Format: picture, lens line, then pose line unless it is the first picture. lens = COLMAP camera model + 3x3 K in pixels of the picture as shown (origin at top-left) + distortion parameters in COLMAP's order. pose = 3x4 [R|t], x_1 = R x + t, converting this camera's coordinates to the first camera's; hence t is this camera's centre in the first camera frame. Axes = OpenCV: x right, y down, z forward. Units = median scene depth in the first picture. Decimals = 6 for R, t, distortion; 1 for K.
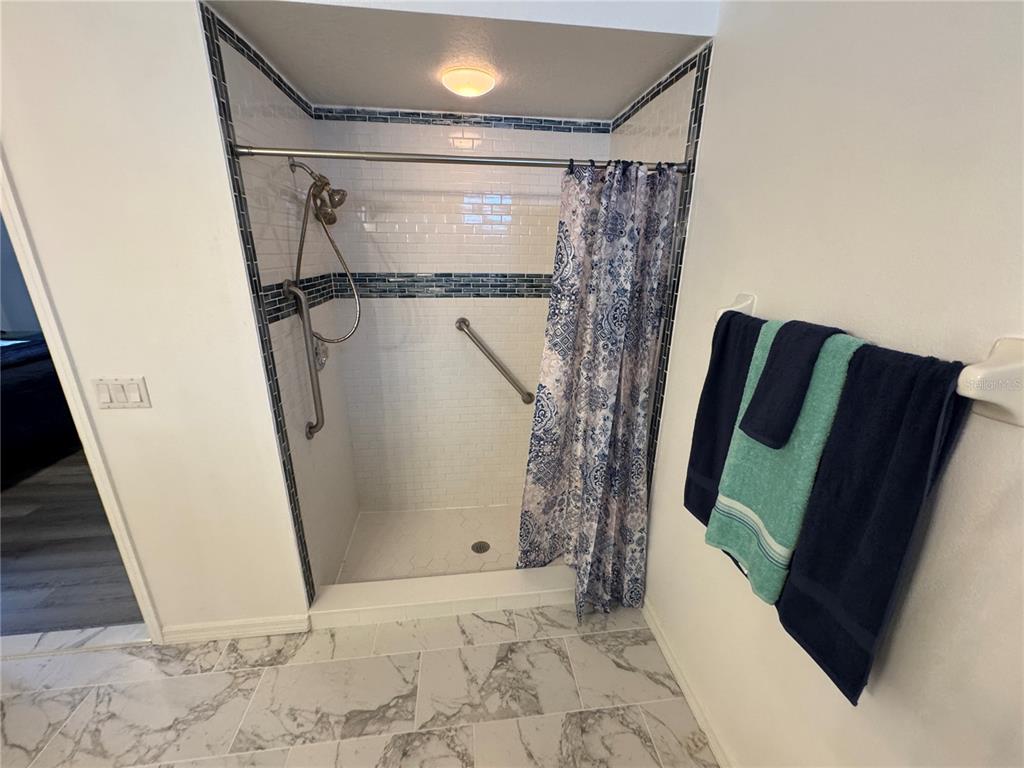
lens RADIAL K [[408.3, 0, 512.3], [0, 408.3, 384.5], [0, 0, 1]] dist [-0.001957, 0.000701]
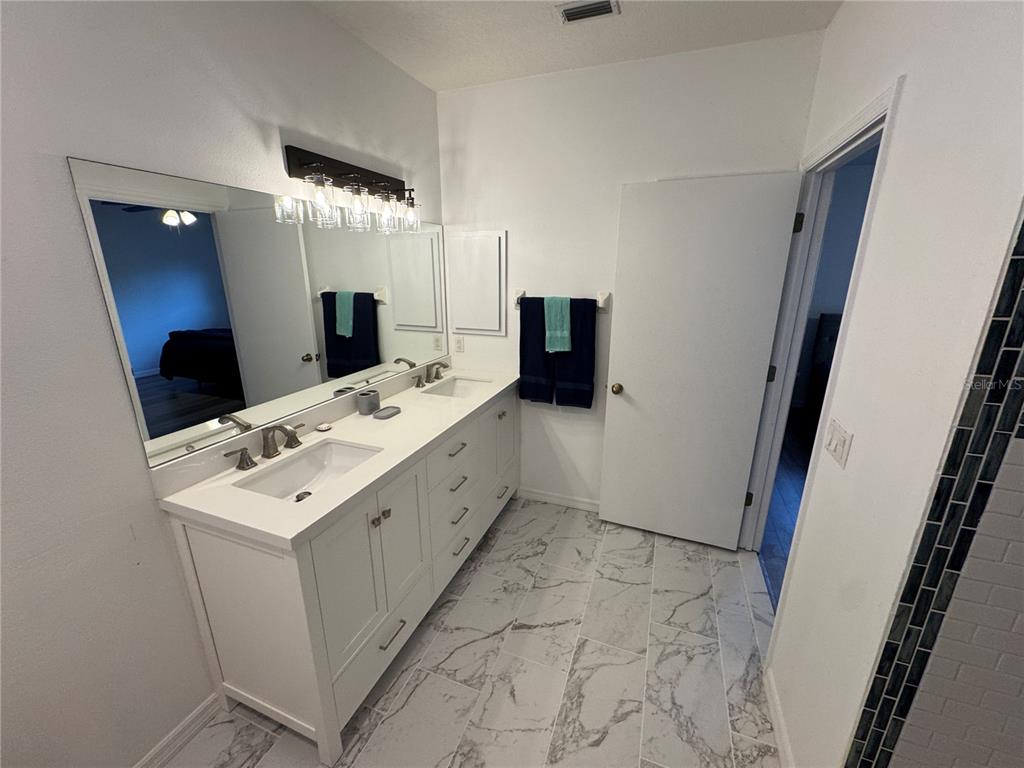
lens RADIAL K [[408.3, 0, 511.8], [0, 408.3, 384.5], [0, 0, 1]] dist [-0.001957, 0.000701]
pose [[-0.469008, 0.226919, -0.853545, 0.114505], [-0.286074, 0.875297, 0.389894, -0.214589], [0.835580, 0.427041, -0.345605, 0.600711]]
